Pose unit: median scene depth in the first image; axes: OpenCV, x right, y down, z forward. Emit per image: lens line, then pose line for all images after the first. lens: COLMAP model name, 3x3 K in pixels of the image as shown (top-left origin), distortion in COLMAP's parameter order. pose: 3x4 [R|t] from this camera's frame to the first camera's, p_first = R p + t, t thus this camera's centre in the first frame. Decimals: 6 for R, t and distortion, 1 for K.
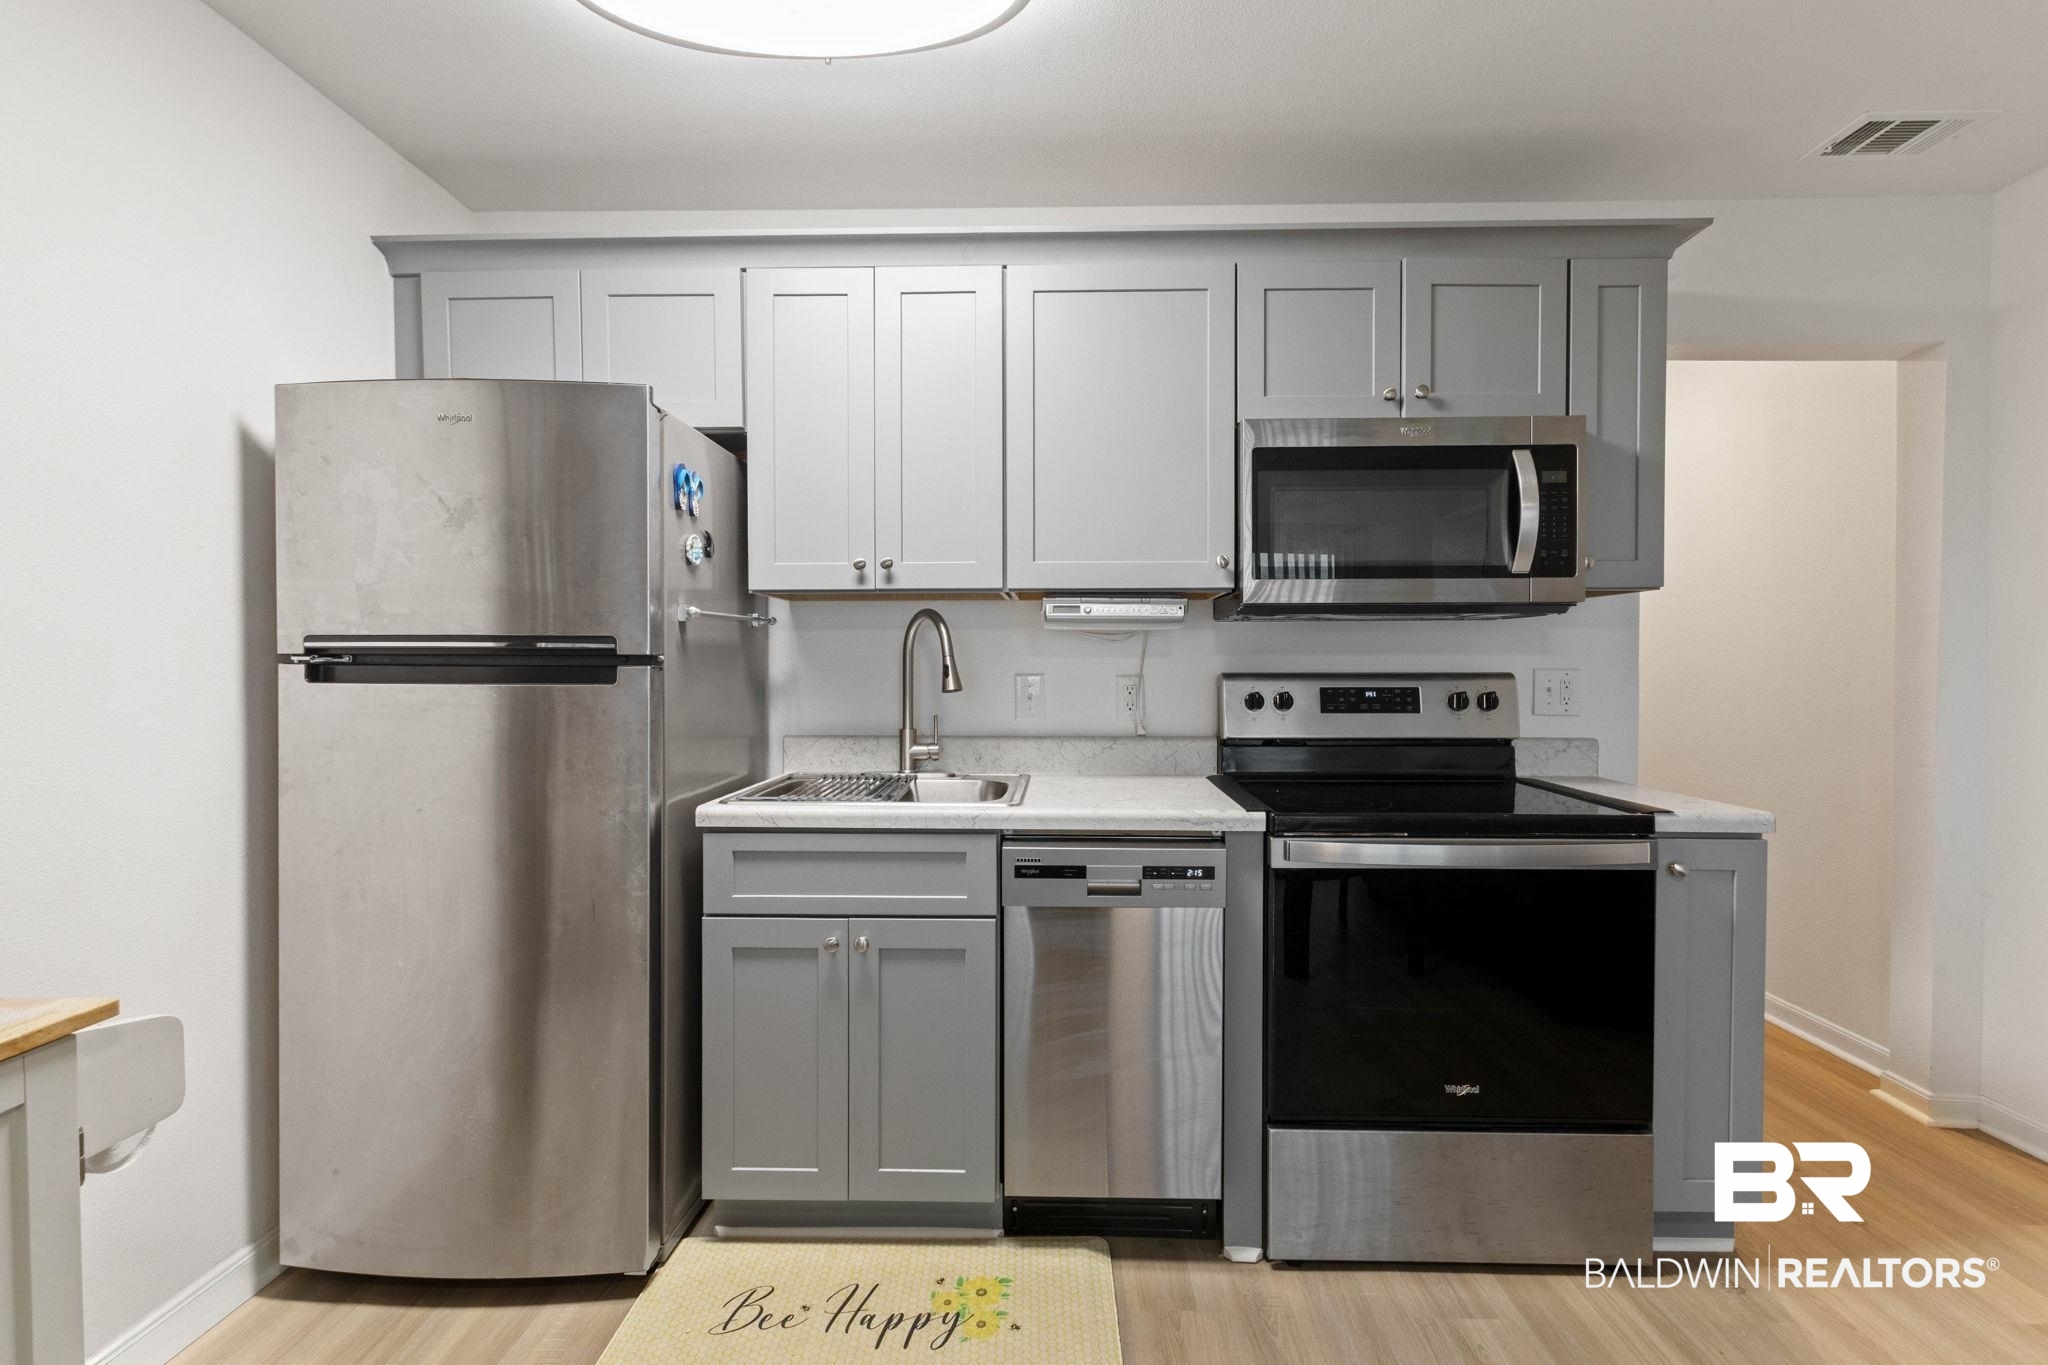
lens RADIAL K [[964.4, 0, 1013.9], [0, 964.4, 675.2], [0, 0, 1]] dist [-0.002584, -0.000028]
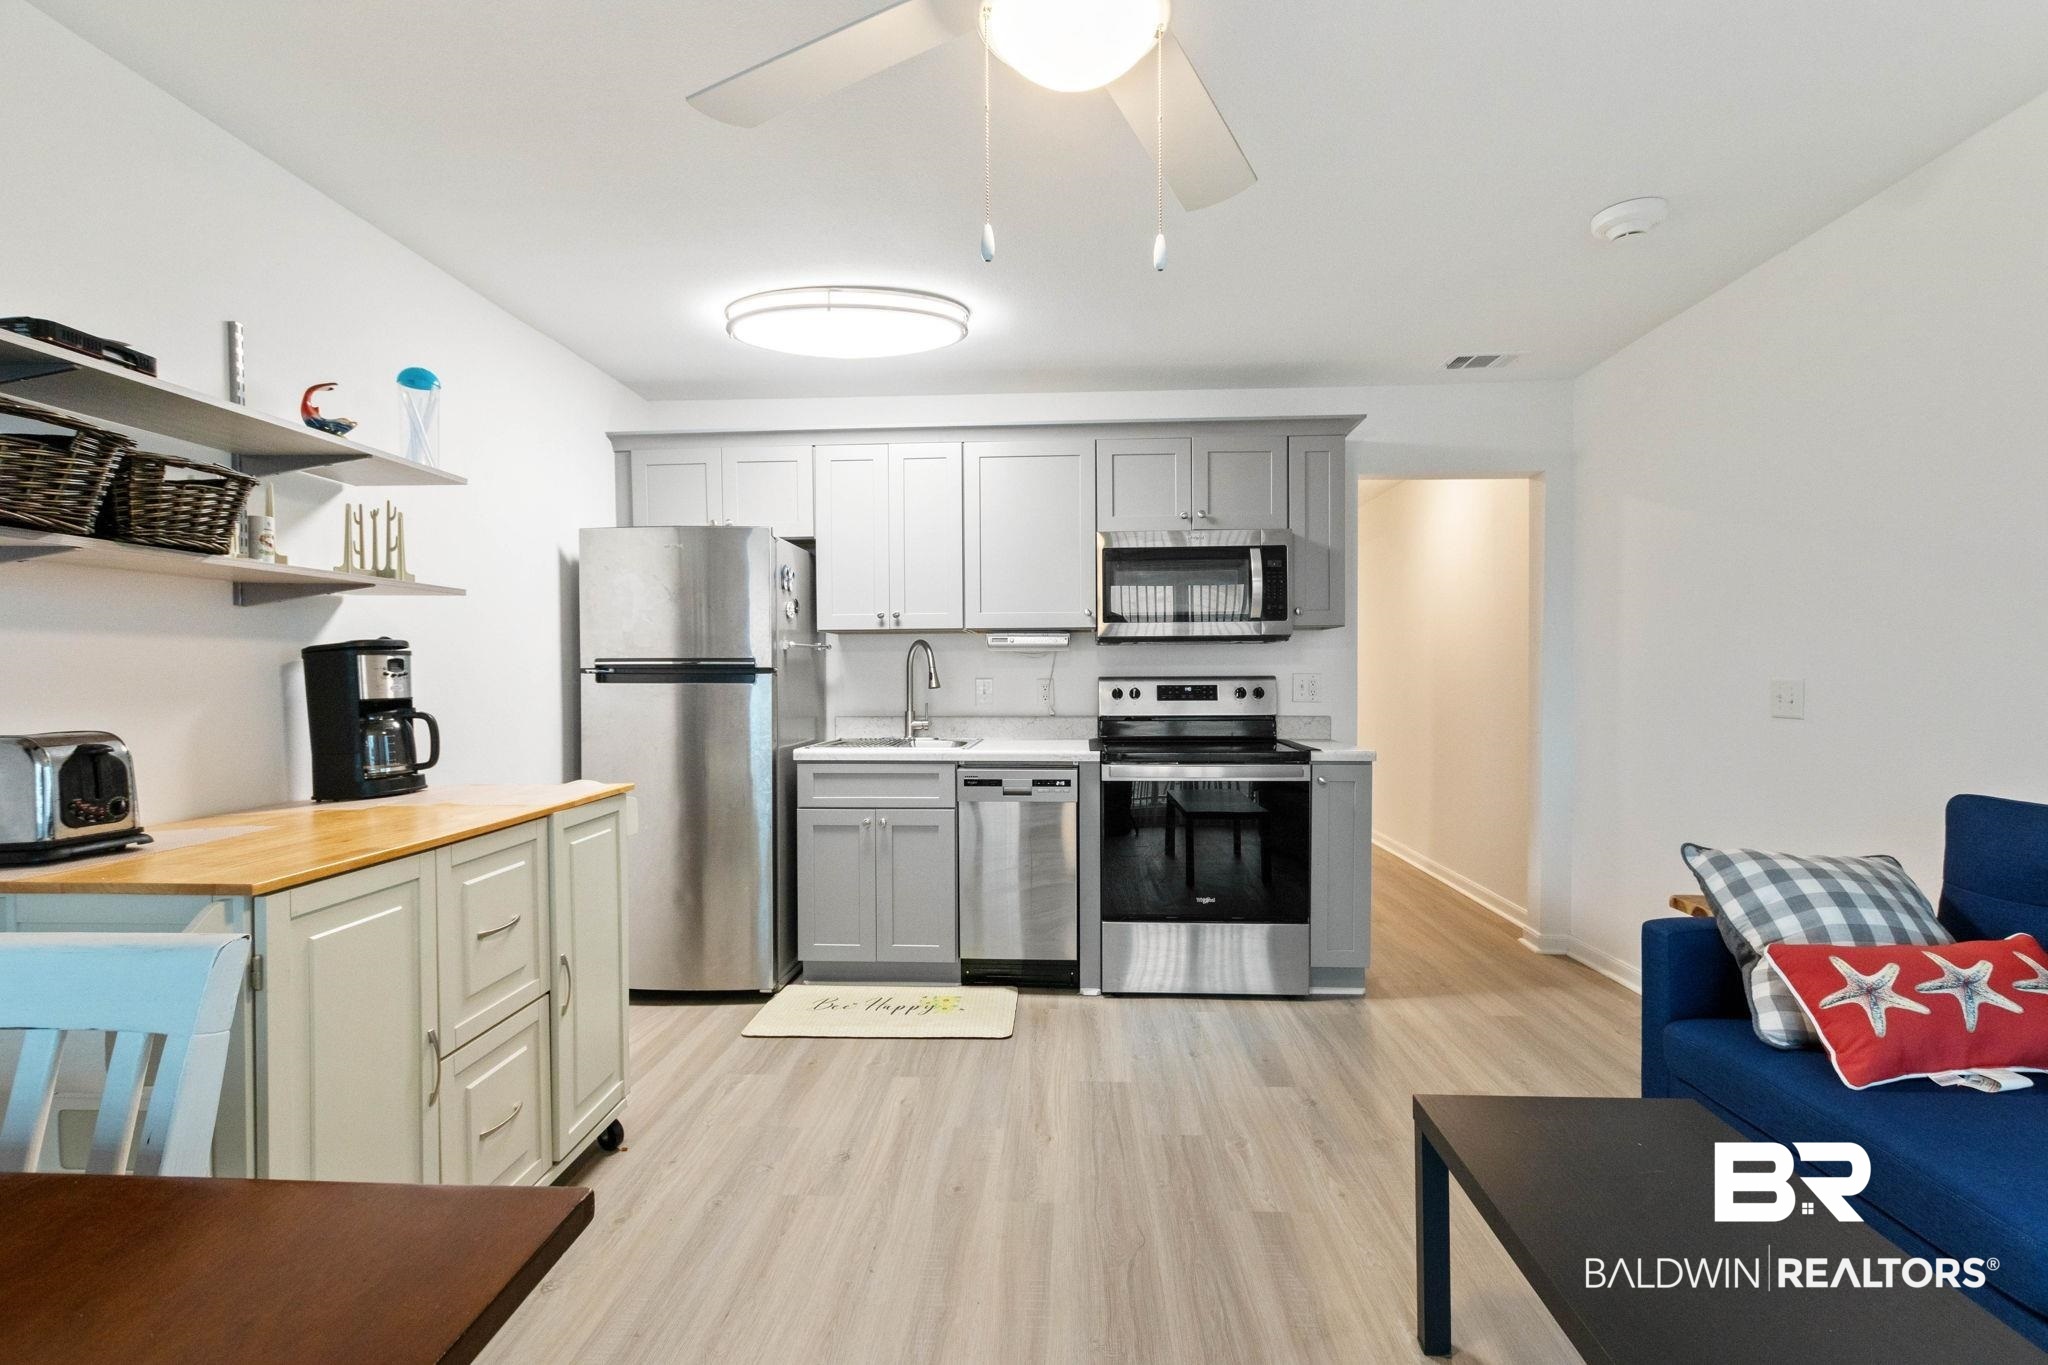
lens RADIAL K [[964.4, 0, 1013.9], [0, 964.4, 675.2], [0, 0, 1]] dist [-0.002584, -0.000028]
pose [[0.999795, -0.005181, -0.019565, 0.116155], [0.004971, 0.999929, -0.010784, 0.013806], [0.019620, 0.010685, 0.999750, -0.749477]]
